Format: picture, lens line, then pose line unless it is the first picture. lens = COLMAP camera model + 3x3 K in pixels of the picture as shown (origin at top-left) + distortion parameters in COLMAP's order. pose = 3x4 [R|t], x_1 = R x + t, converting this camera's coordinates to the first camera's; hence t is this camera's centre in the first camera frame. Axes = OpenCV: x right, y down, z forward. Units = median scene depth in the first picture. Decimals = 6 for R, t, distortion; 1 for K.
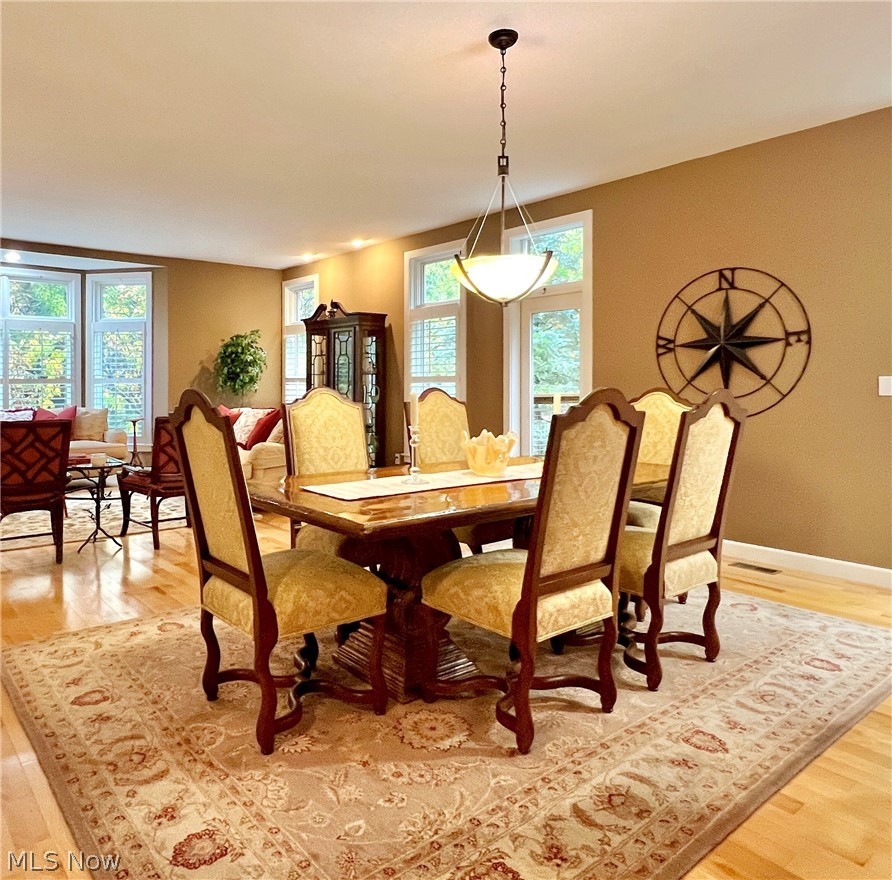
lens RADIAL K [[675.4, 0, 385.0], [0, 675.4, 385.6], [0, 0, 1]] dist [-0.000262, 0.006690]
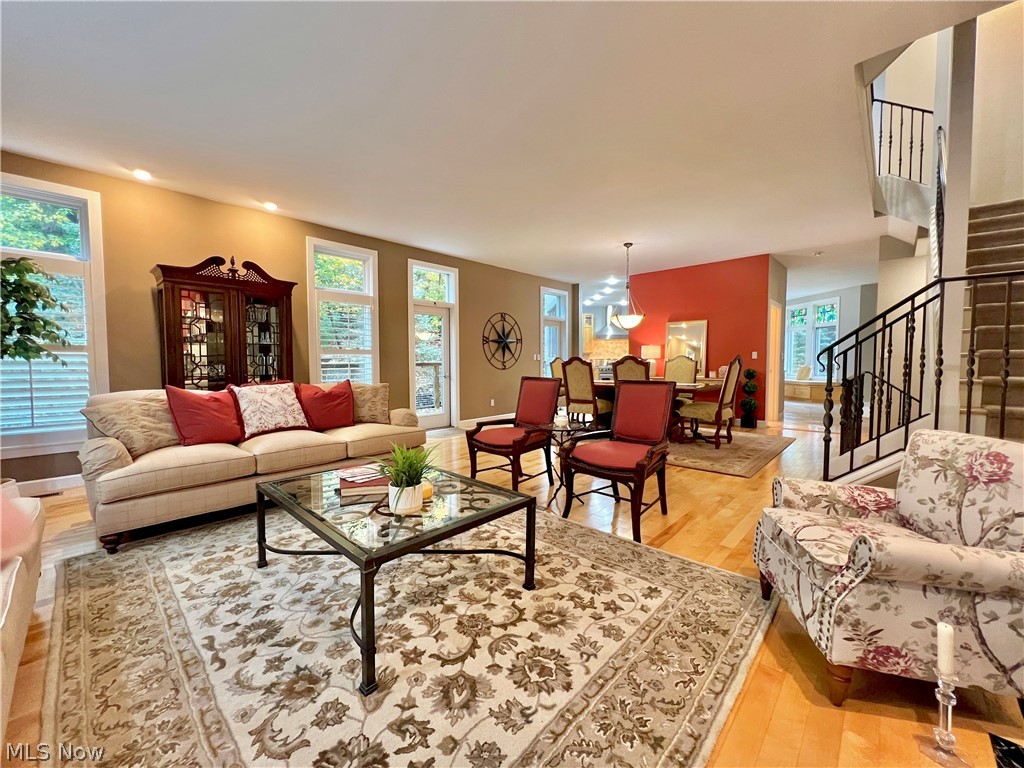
lens RADIAL K [[413.2, 0, 501.6], [0, 413.2, 382.3], [0, 0, 1]] dist [-0.000617, -0.000538]
pose [[-0.154024, -0.050497, 0.986776, -1.060213], [0.007054, 0.998612, 0.052204, 0.013143], [-0.988042, 0.015002, -0.153454, 1.206098]]
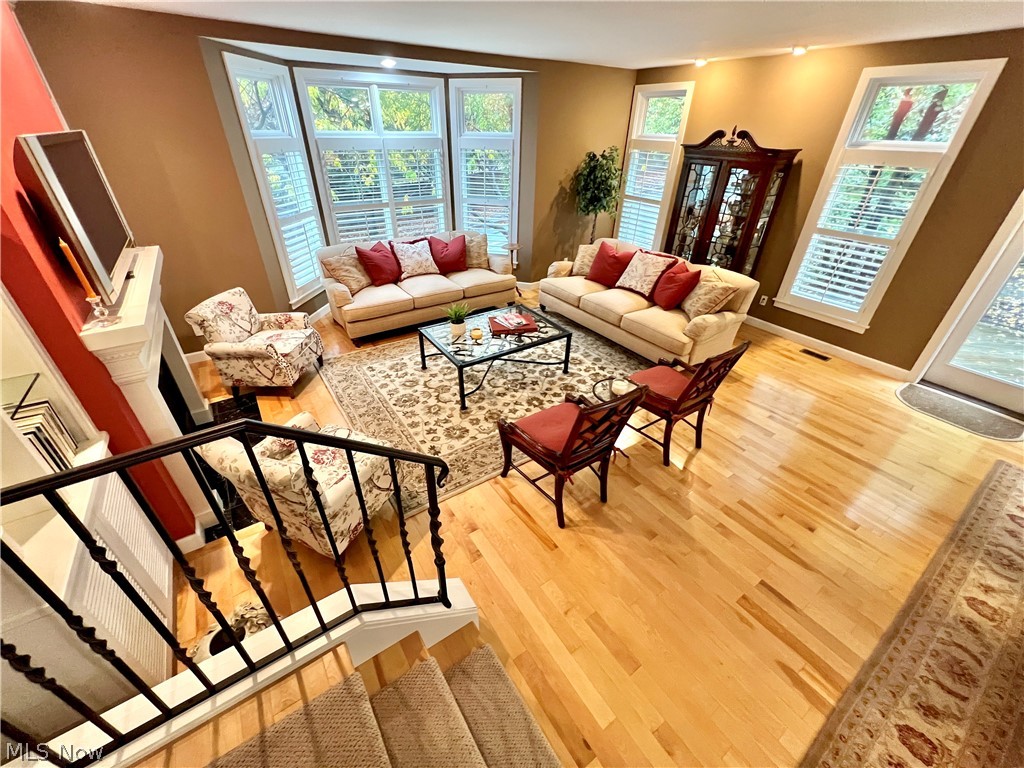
lens RADIAL K [[413.2, 0, 511.5], [0, 413.2, 380.7], [0, 0, 1]] dist [-0.000617, -0.000538]
pose [[0.997952, 0.045997, -0.044450, -0.554292], [-0.015907, 0.851542, 0.524046, -0.195709], [0.061956, -0.522265, 0.850529, 0.519163]]
